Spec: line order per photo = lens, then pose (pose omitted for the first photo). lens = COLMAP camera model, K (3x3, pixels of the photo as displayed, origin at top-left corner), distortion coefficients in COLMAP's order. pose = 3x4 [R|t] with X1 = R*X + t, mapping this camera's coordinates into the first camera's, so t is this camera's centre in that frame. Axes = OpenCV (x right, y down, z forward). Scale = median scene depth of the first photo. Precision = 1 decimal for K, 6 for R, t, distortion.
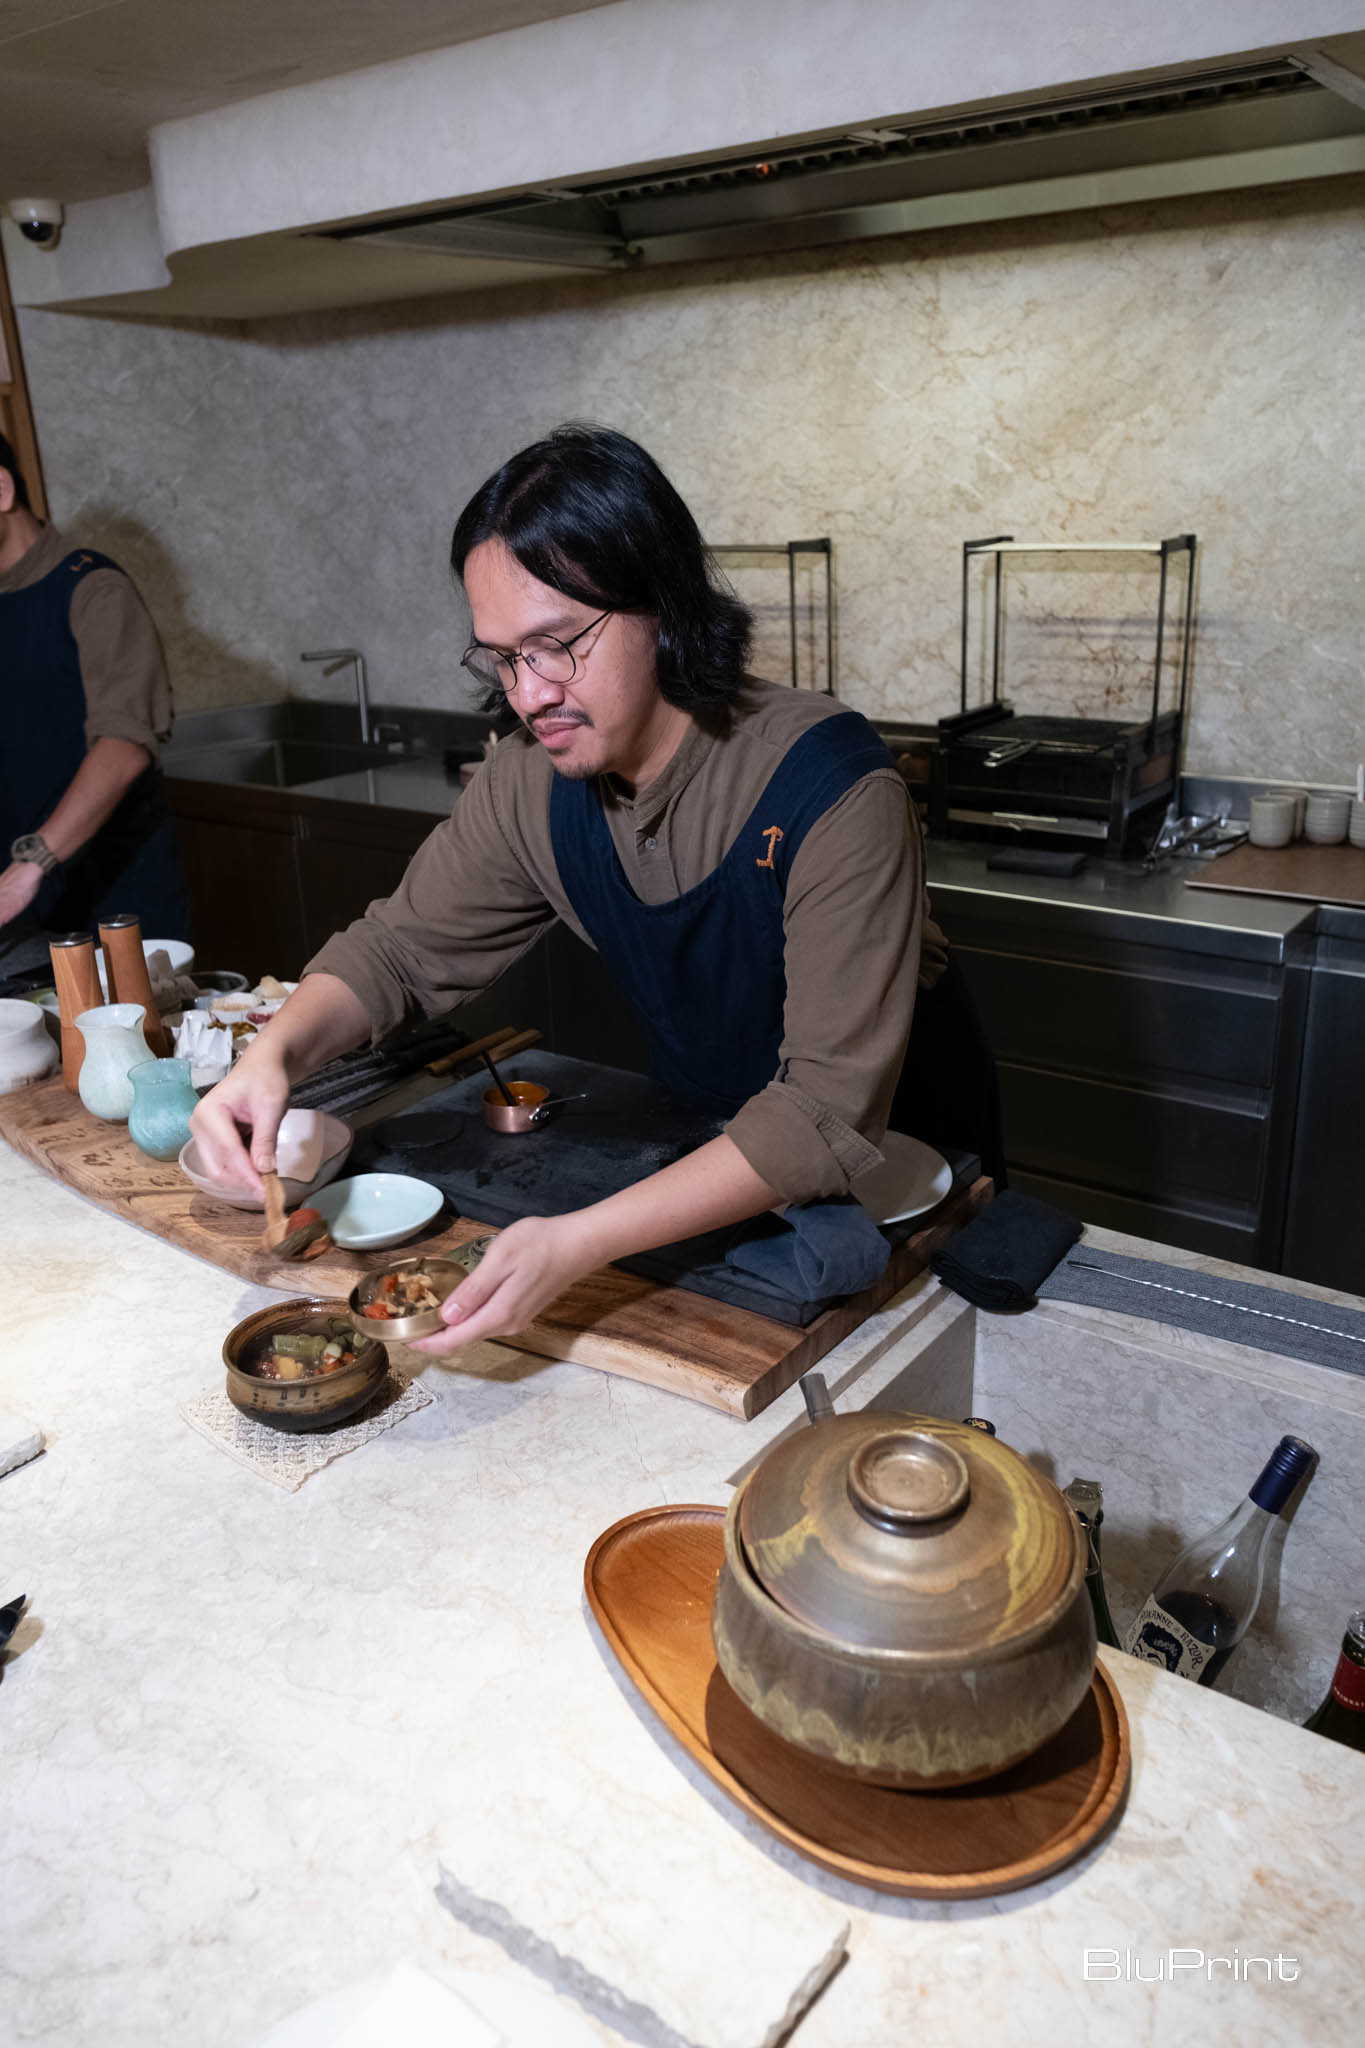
lens RADIAL K [[1521.3, 0, 694.6], [0, 1521.3, 1029.1], [0, 0, 1]] dist [-0.011200, 0.009238]
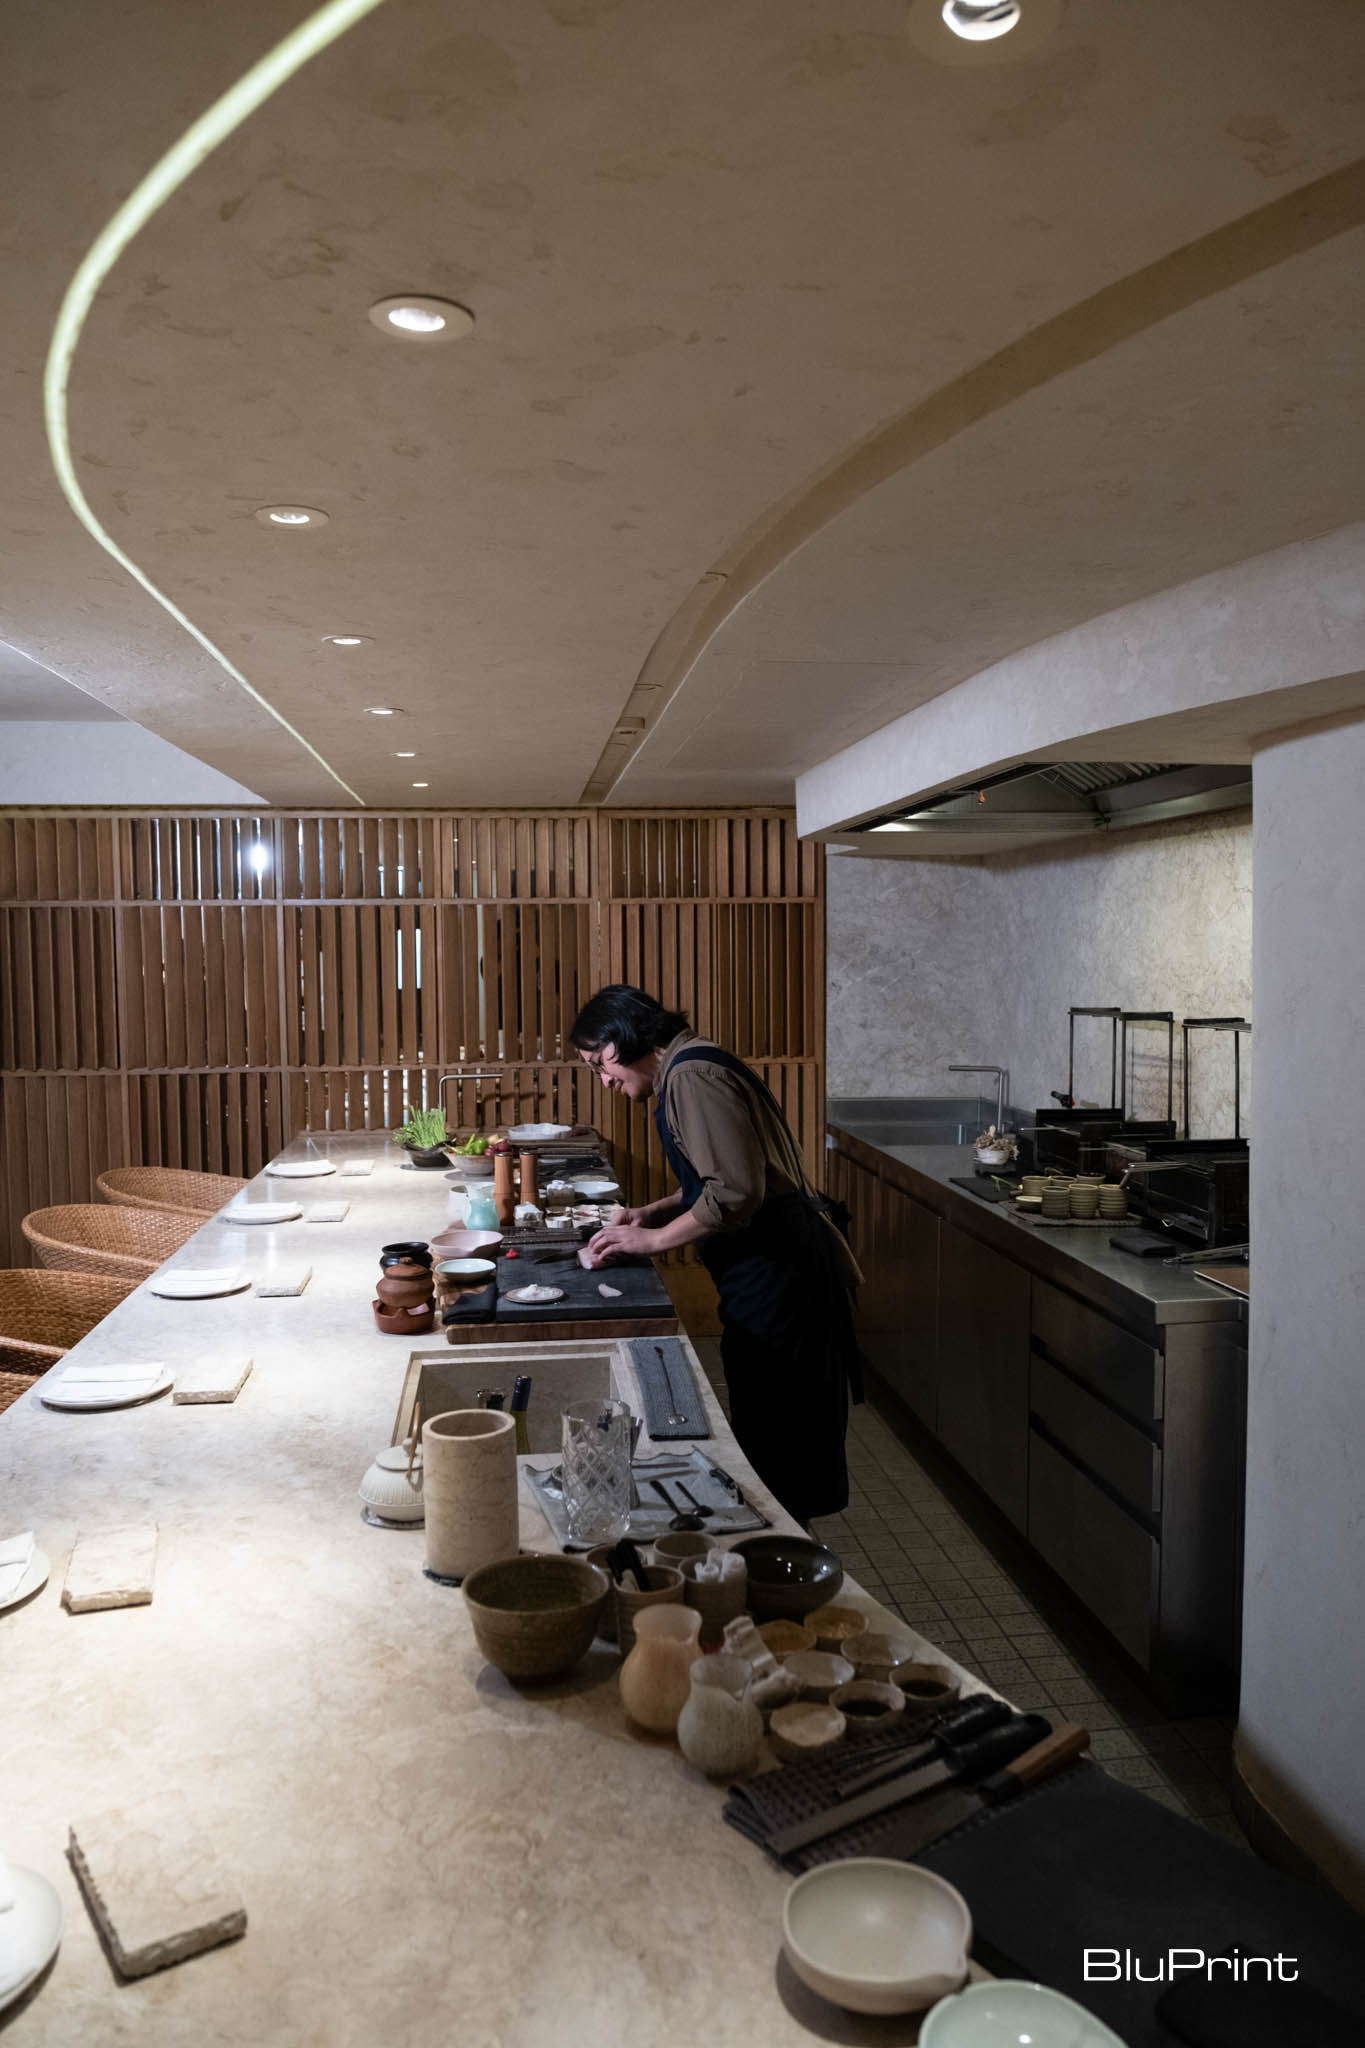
lens RADIAL K [[1446.5, 0, 687.3], [0, 1446.5, 1028.4], [0, 0, 1]] dist [-0.012549, -0.000394]
pose [[0.686716, 0.072075, -0.723344, 0.716627], [-0.268755, 0.949740, -0.160513, 0.017715], [0.675420, 0.304630, 0.671572, -0.164154]]
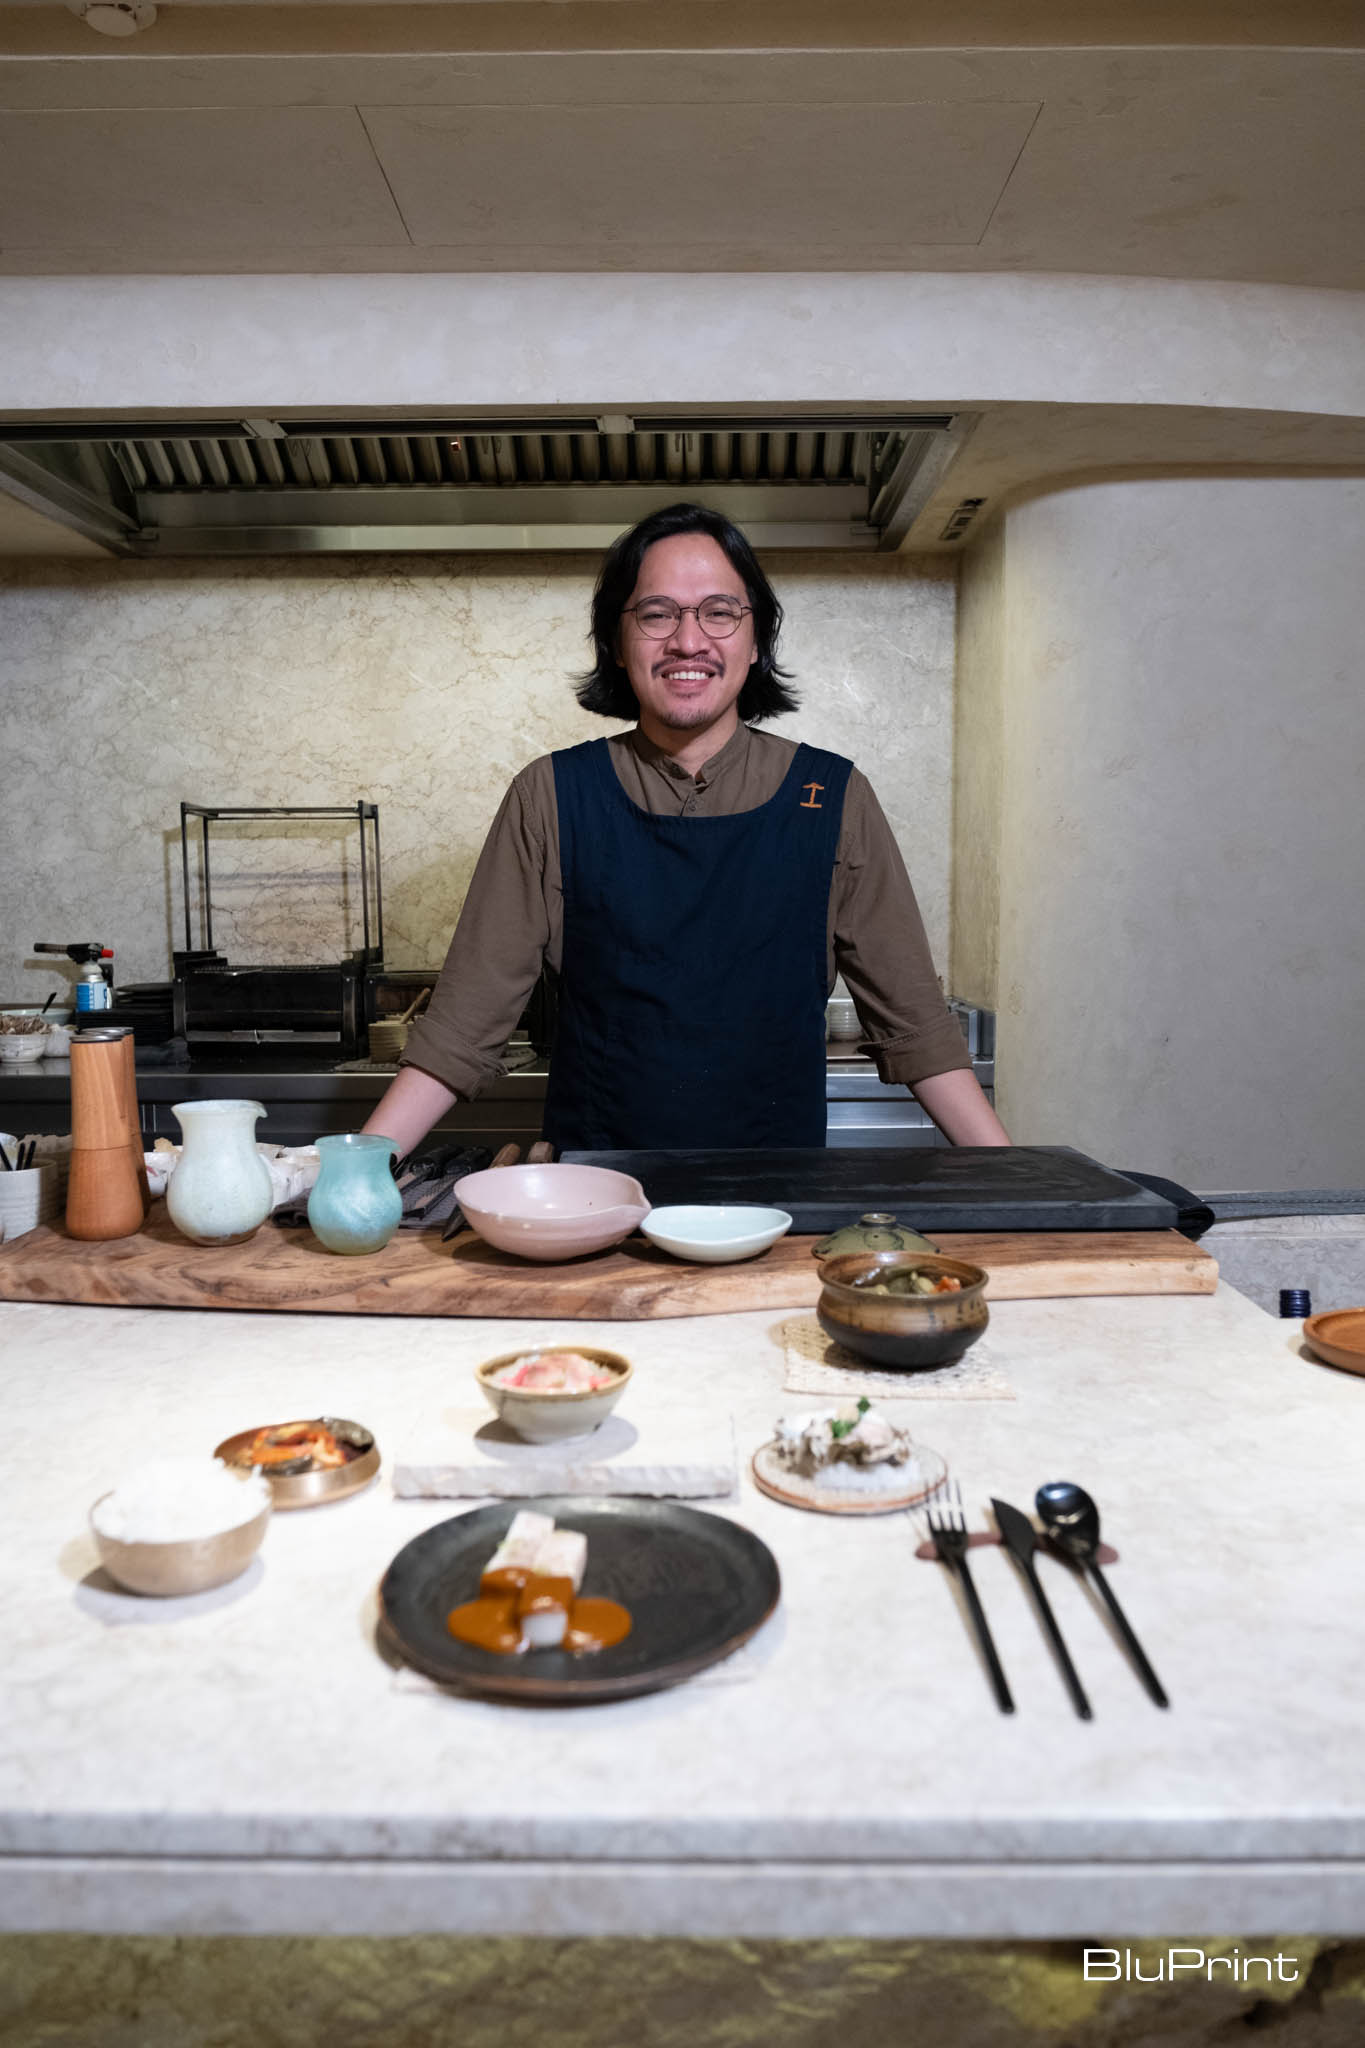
lens RADIAL K [[1446.5, 0, 697.5], [0, 1446.5, 1025.6], [0, 0, 1]] dist [-0.012549, -0.000394]
pose [[0.803791, -0.021890, 0.594509, -0.329222], [0.186637, 0.958150, -0.217058, 0.085192], [-0.564877, 0.285427, 0.774238, 0.128885]]
